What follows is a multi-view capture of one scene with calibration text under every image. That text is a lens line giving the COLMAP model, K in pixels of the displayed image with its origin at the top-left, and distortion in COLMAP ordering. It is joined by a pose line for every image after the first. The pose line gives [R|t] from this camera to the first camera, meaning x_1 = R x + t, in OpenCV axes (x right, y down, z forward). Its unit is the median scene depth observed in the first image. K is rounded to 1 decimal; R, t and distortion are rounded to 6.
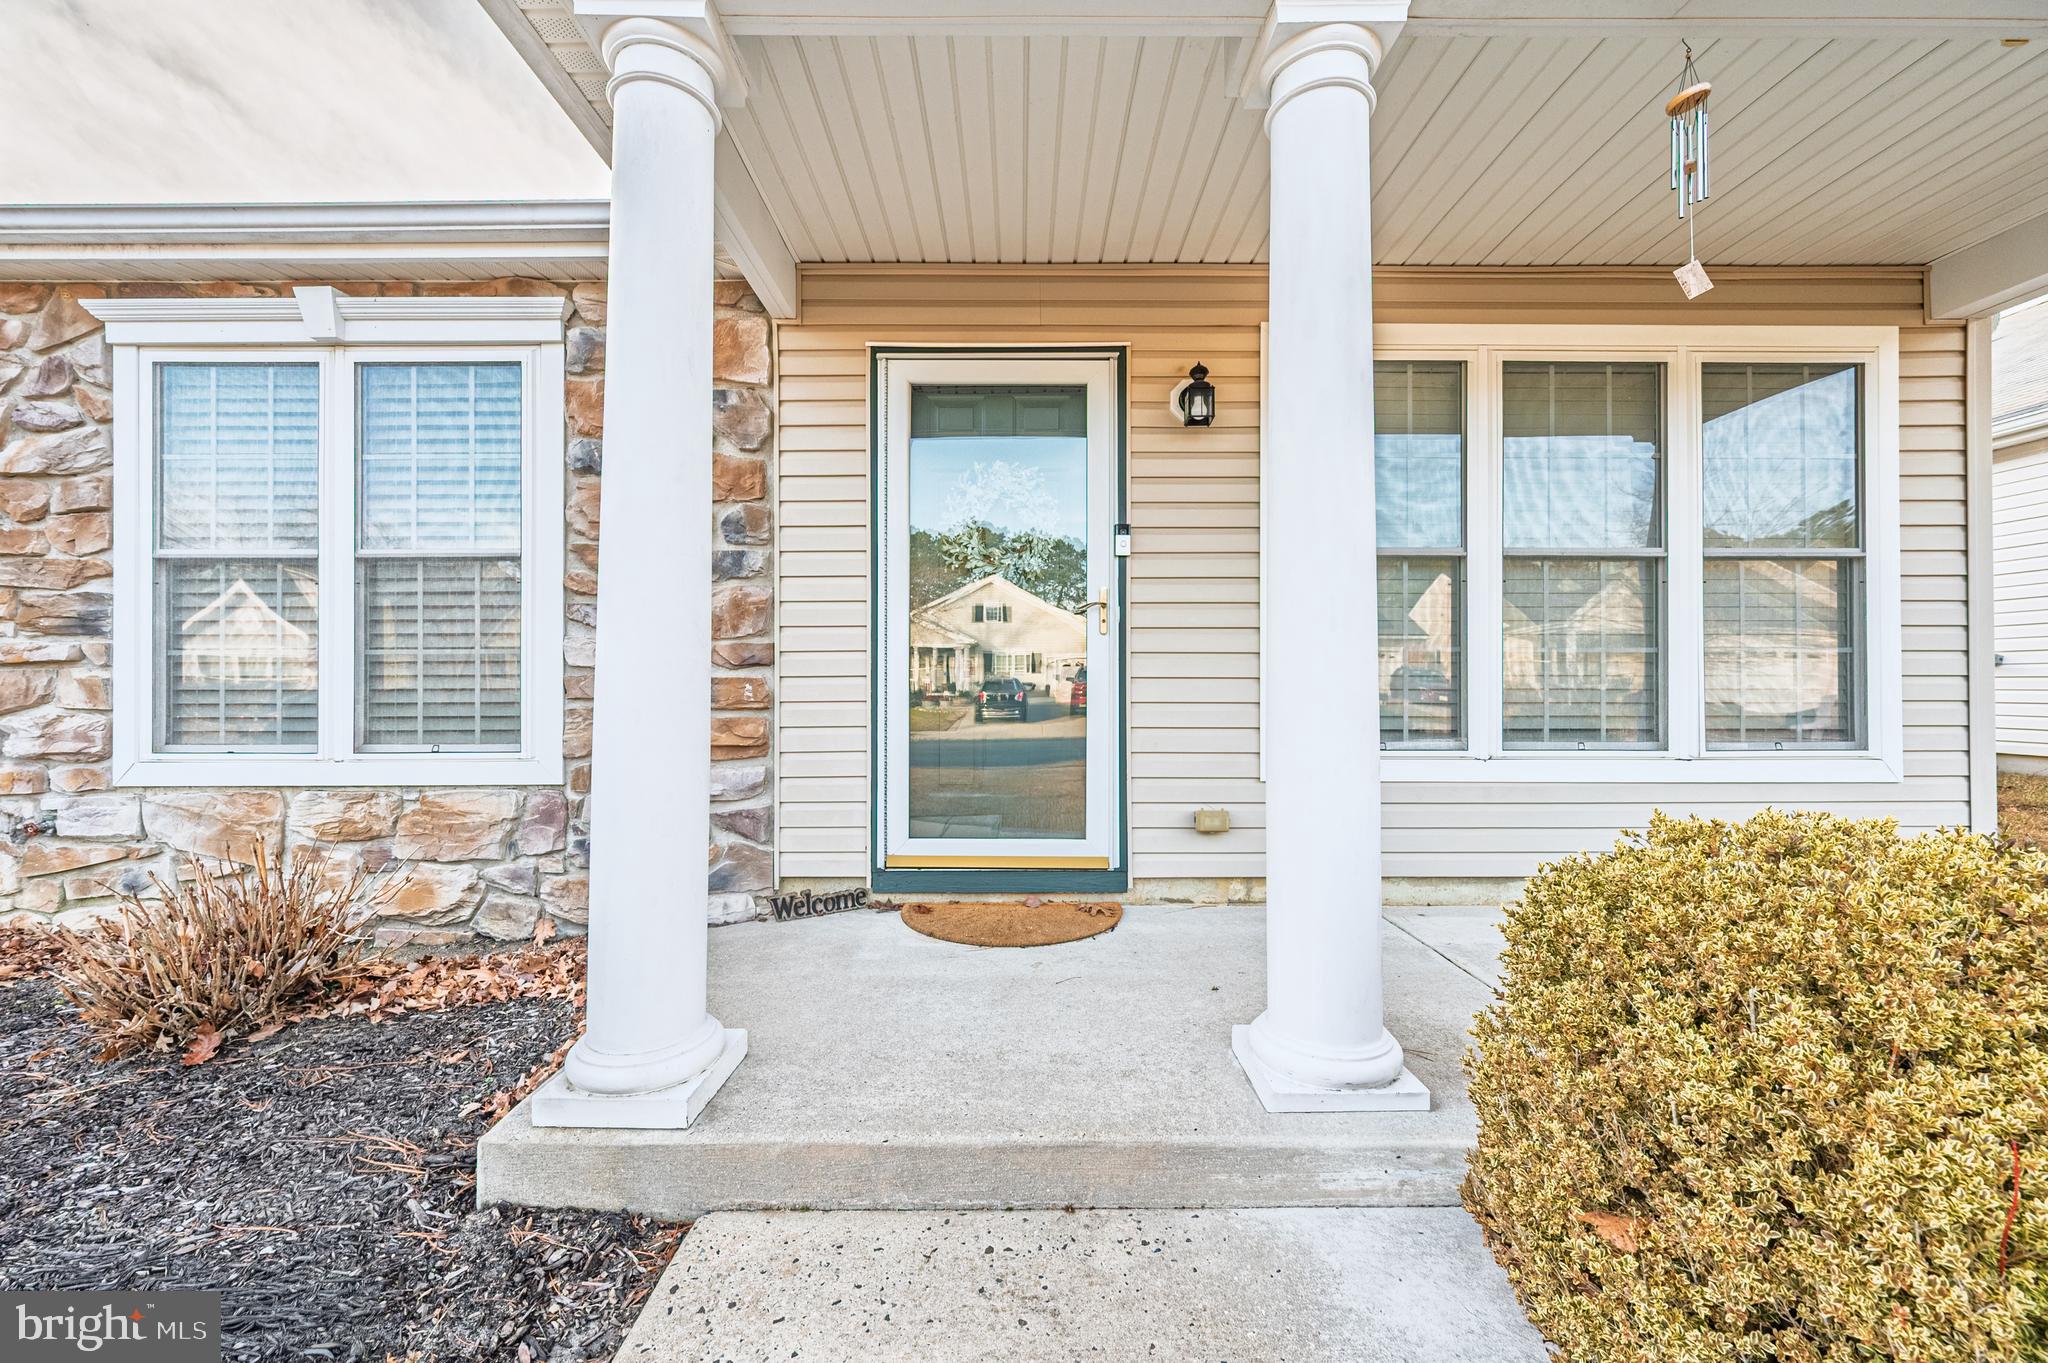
lens RADIAL K [[807.4, 0, 1024.3], [0, 807.4, 681.7], [0, 0, 1]] dist [0.003145, -0.000716]
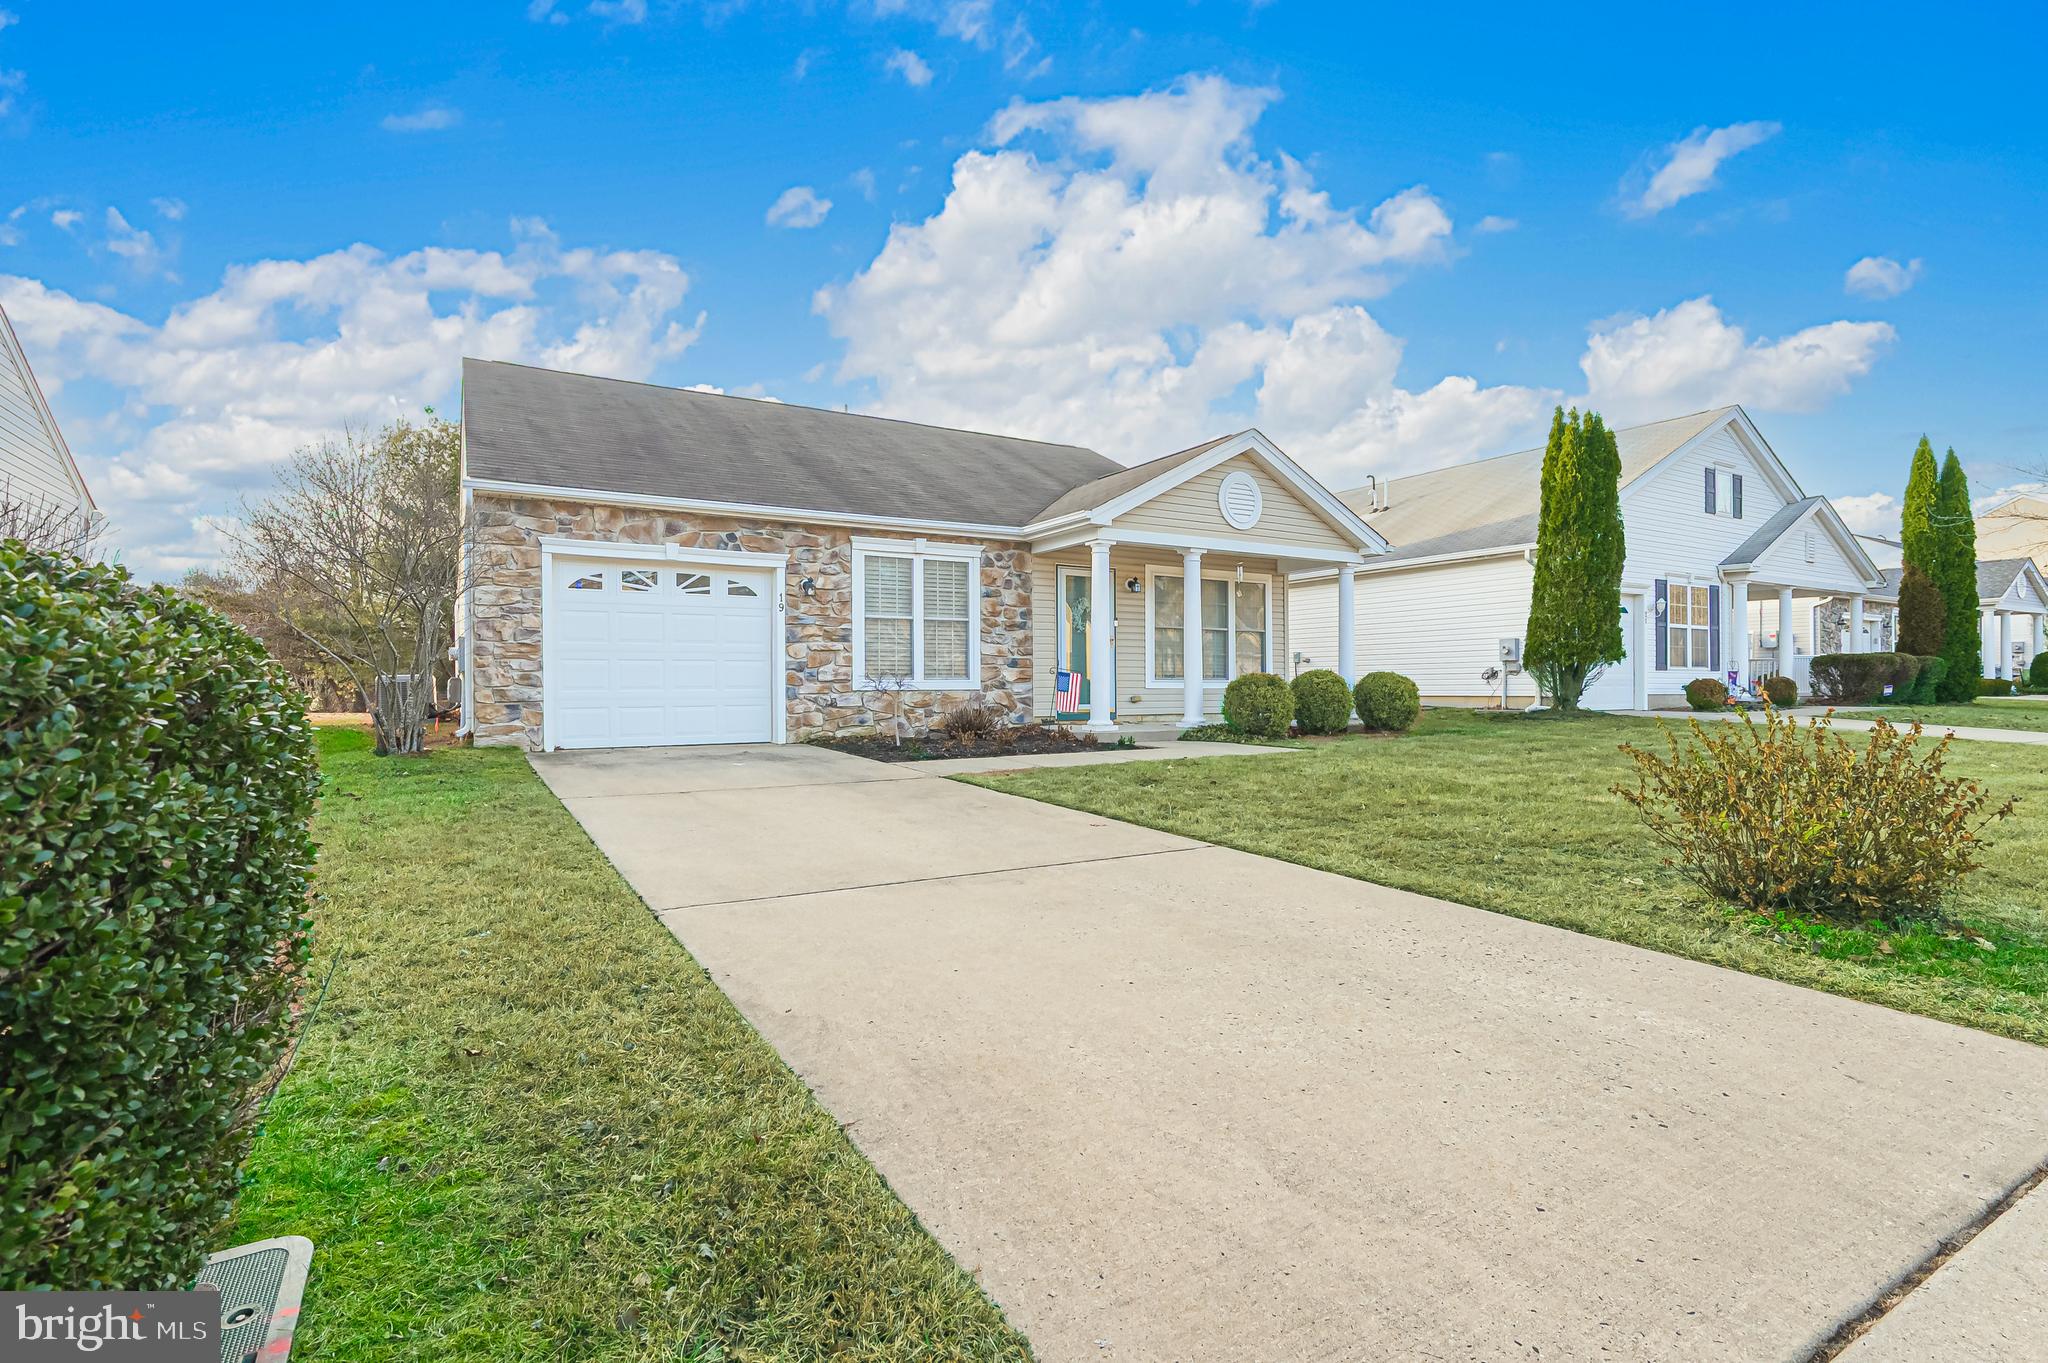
lens RADIAL K [[981.1, 0, 1026.2], [0, 981.1, 686.7], [0, 0, 1]] dist [0.002637, 0.000054]
pose [[0.858505, -0.000009, 0.512805, -2.481676], [0.000927, 0.999998, -0.001535, 0.121342], [-0.512804, 0.001793, 0.858504, -2.575783]]
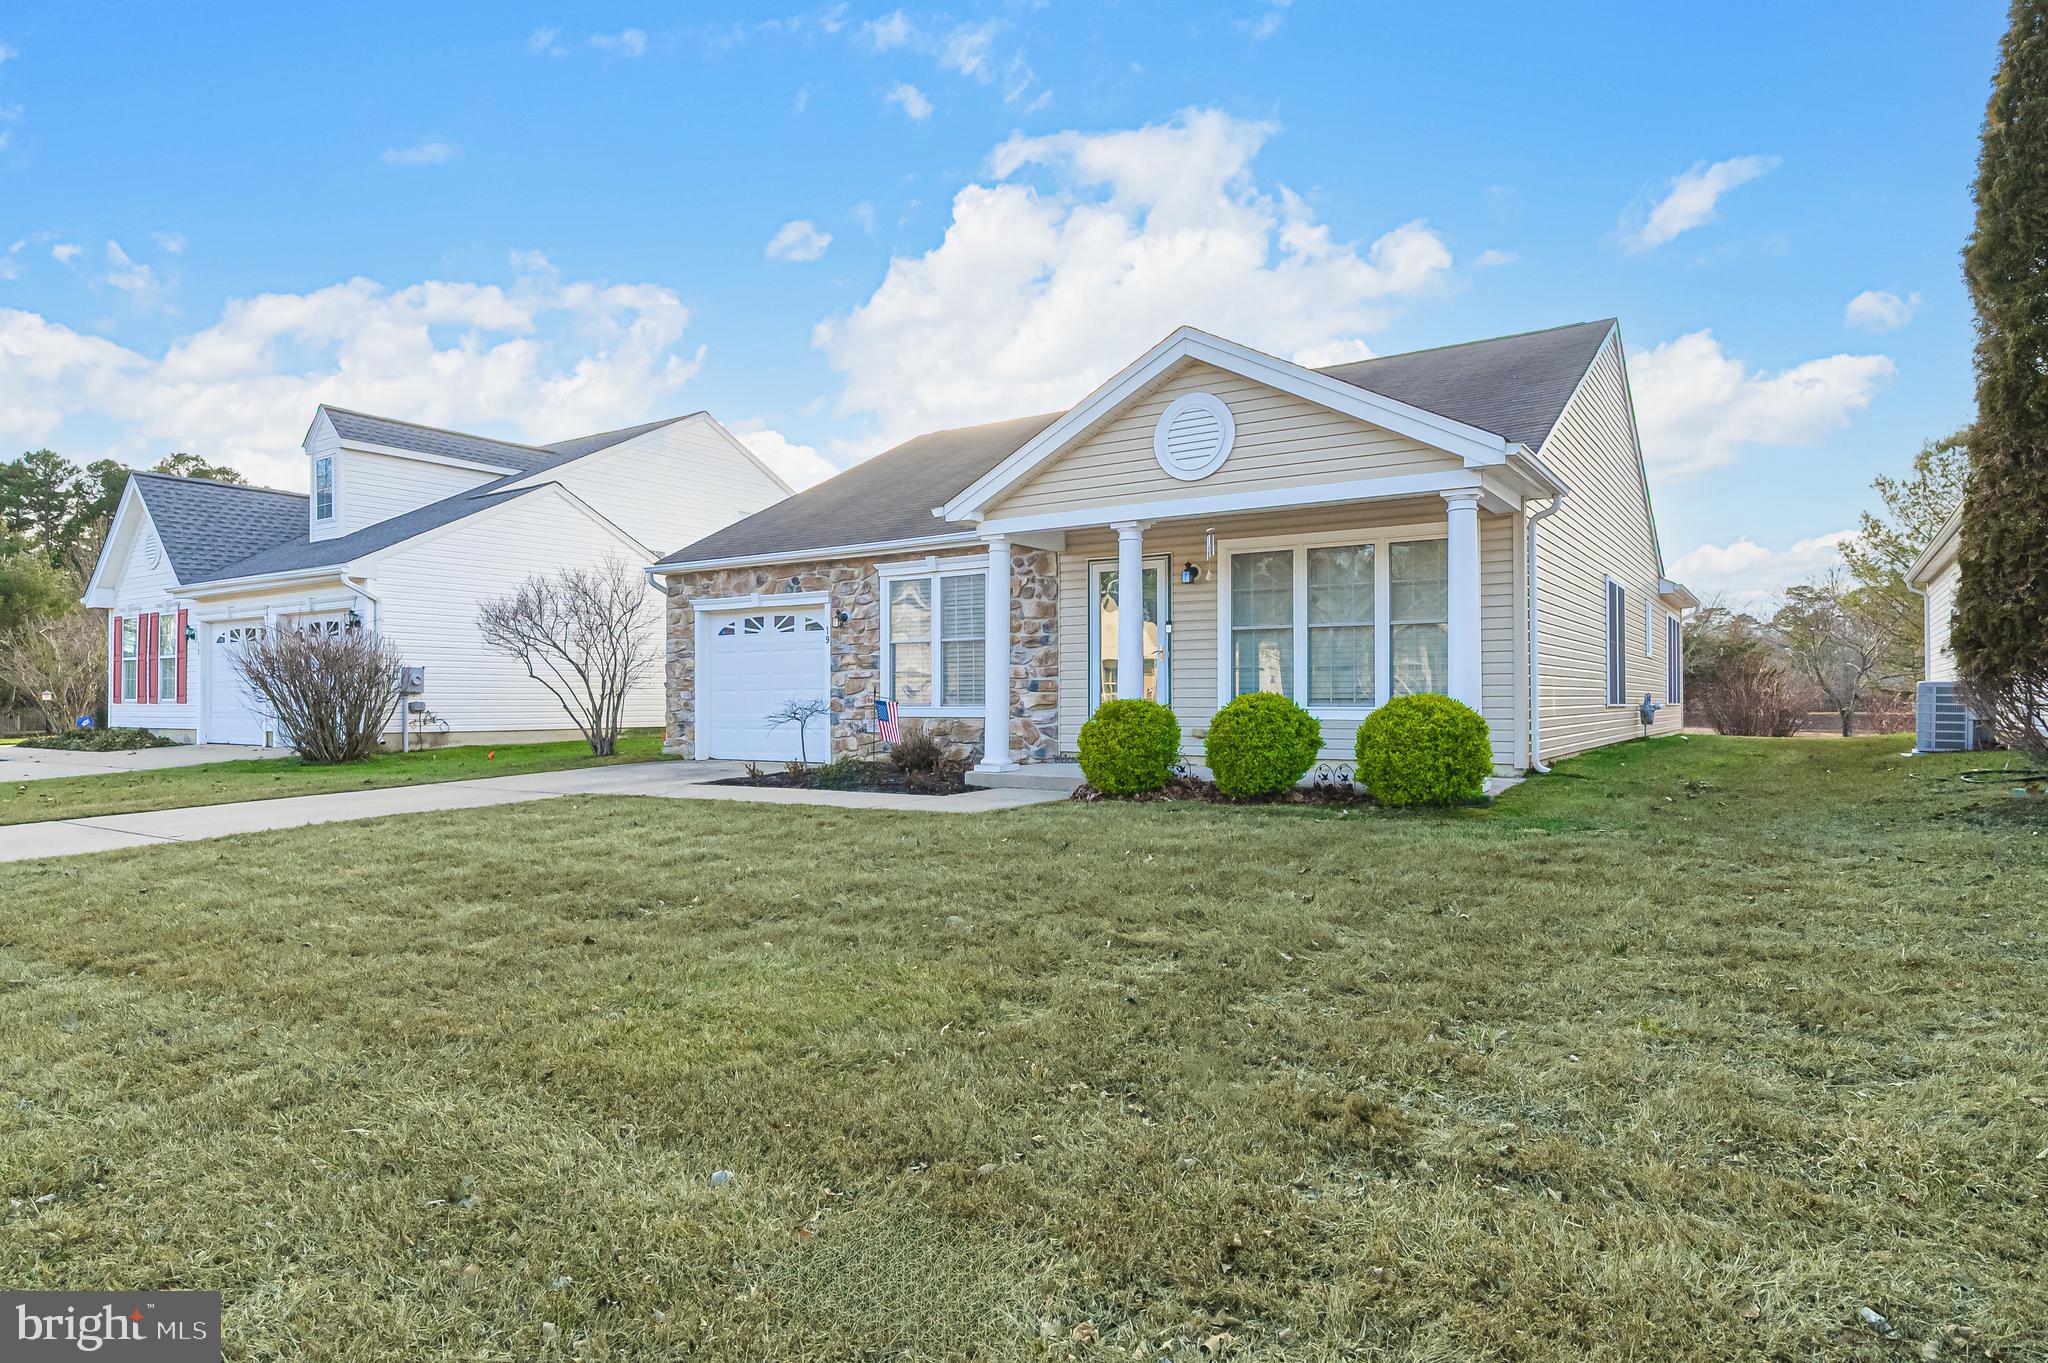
lens RADIAL K [[1157.3, 0, 1026.1], [0, 1157.3, 686.7], [0, 0, 1]] dist [-0.002612, -0.000056]
pose [[0.831788, -0.006404, -0.555057, 1.836395], [0.002664, 0.999968, -0.007545, 0.048378], [0.555087, 0.004797, 0.831778, -2.417522]]
